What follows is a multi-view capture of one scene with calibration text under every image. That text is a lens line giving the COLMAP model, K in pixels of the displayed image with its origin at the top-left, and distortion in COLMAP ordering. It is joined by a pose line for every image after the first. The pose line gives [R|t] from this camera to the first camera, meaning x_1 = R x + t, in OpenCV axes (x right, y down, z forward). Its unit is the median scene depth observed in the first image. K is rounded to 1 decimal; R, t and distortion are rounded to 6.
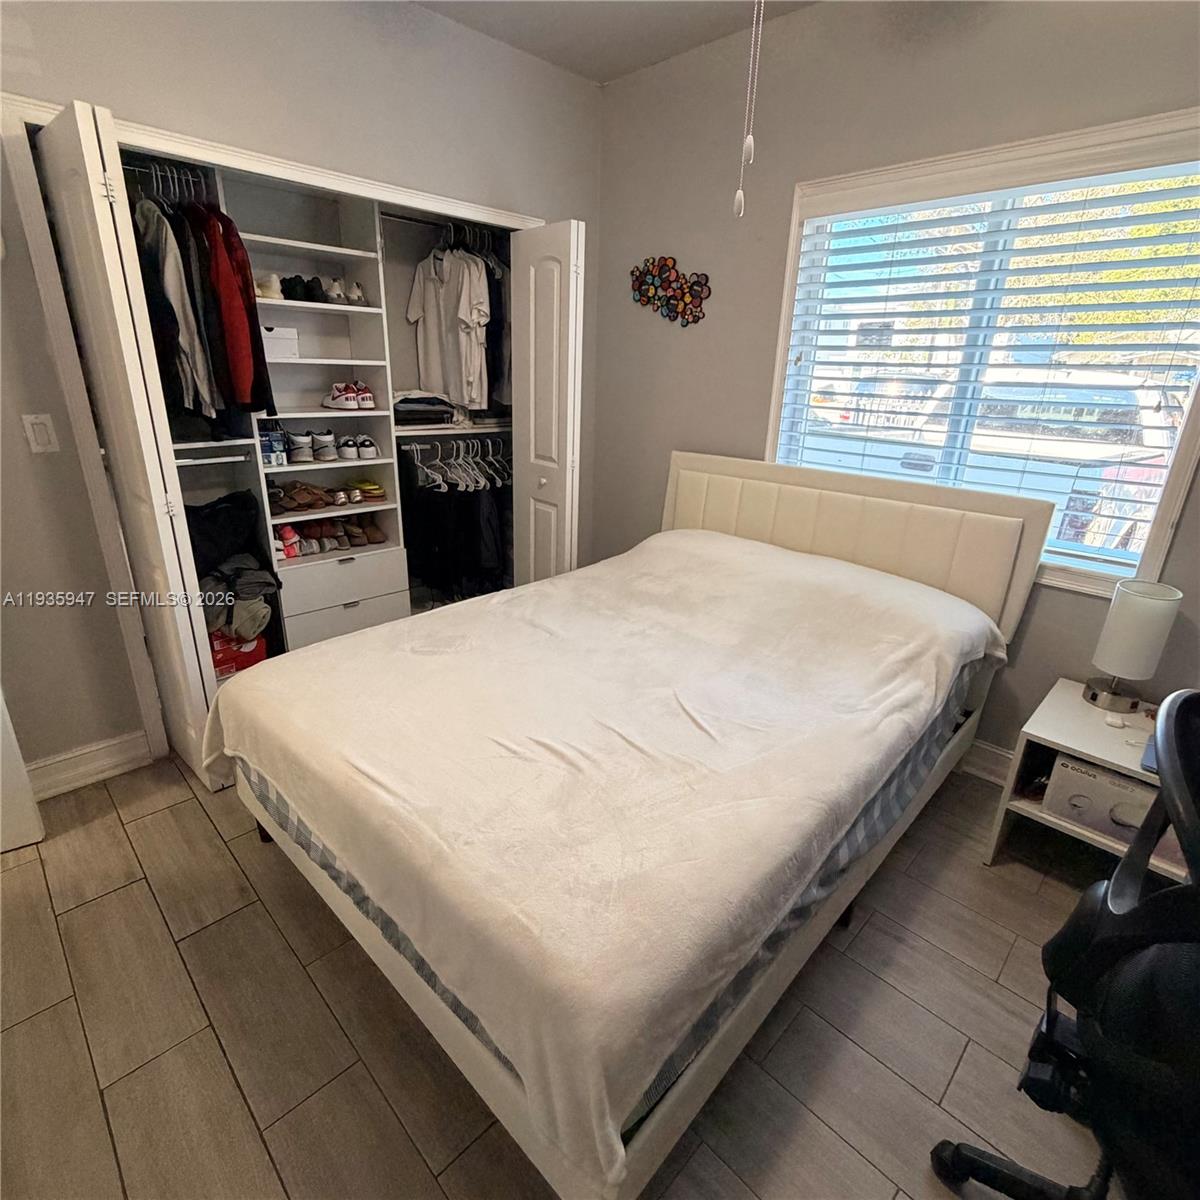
lens RADIAL K [[642.6, 0, 597.9], [0, 642.6, 593.4], [0, 0, 1]] dist [0.027779, -0.000039]
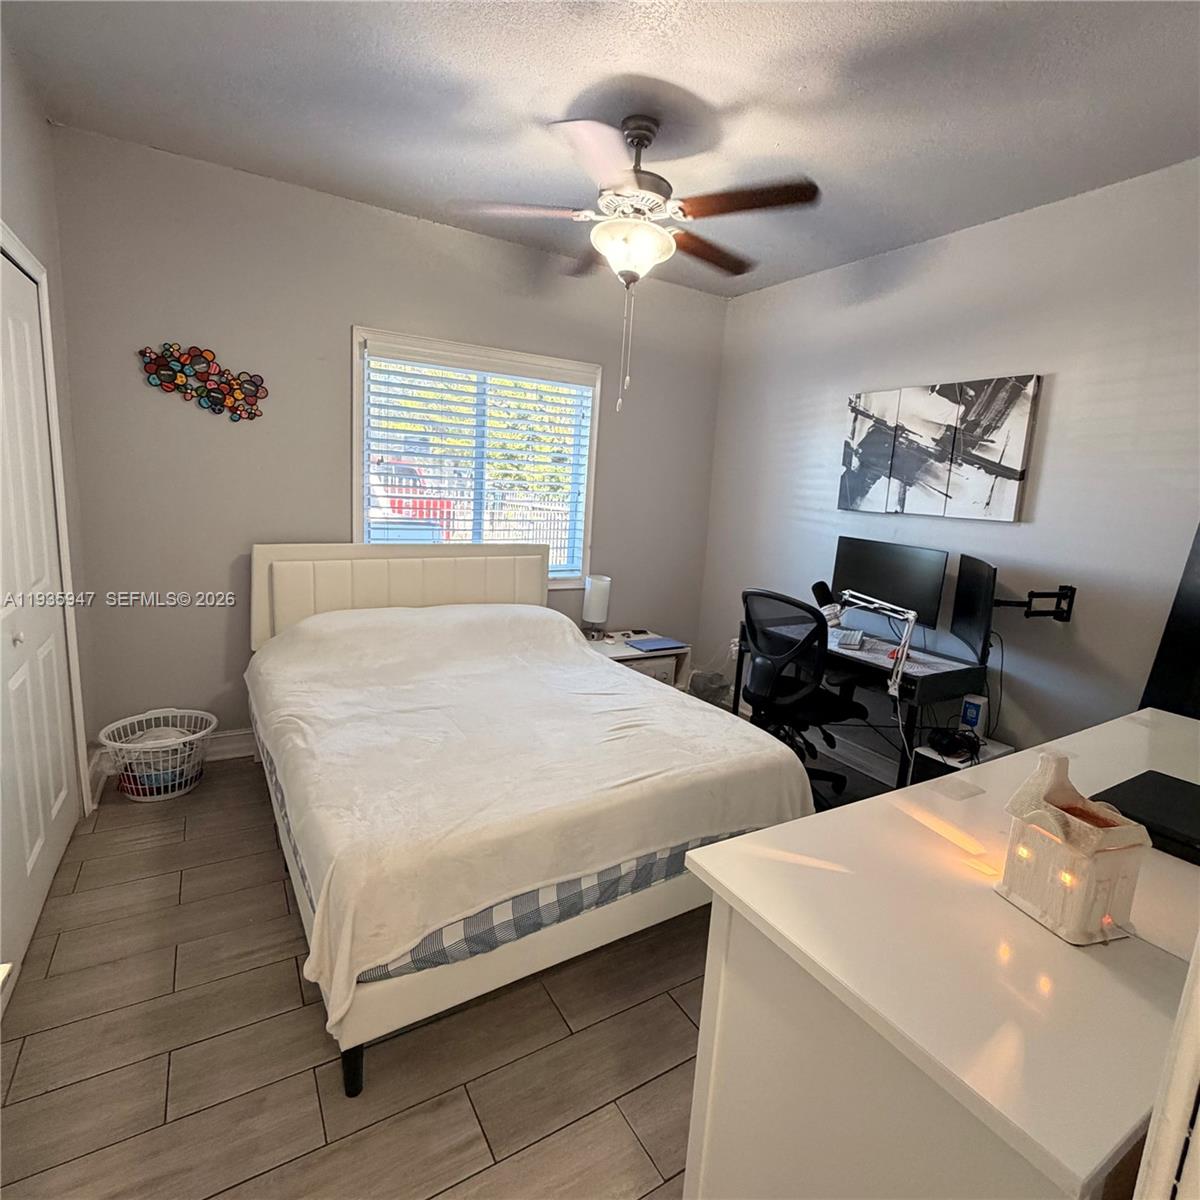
lens RADIAL K [[642.6, 0, 602.1], [0, 642.6, 598.2], [0, 0, 1]] dist [0.027779, -0.000039]
pose [[0.248548, -0.188441, 0.950113, -0.731975], [0.282266, 0.952412, 0.115056, -0.116591], [-0.926580, 0.239587, 0.289910, 0.269484]]
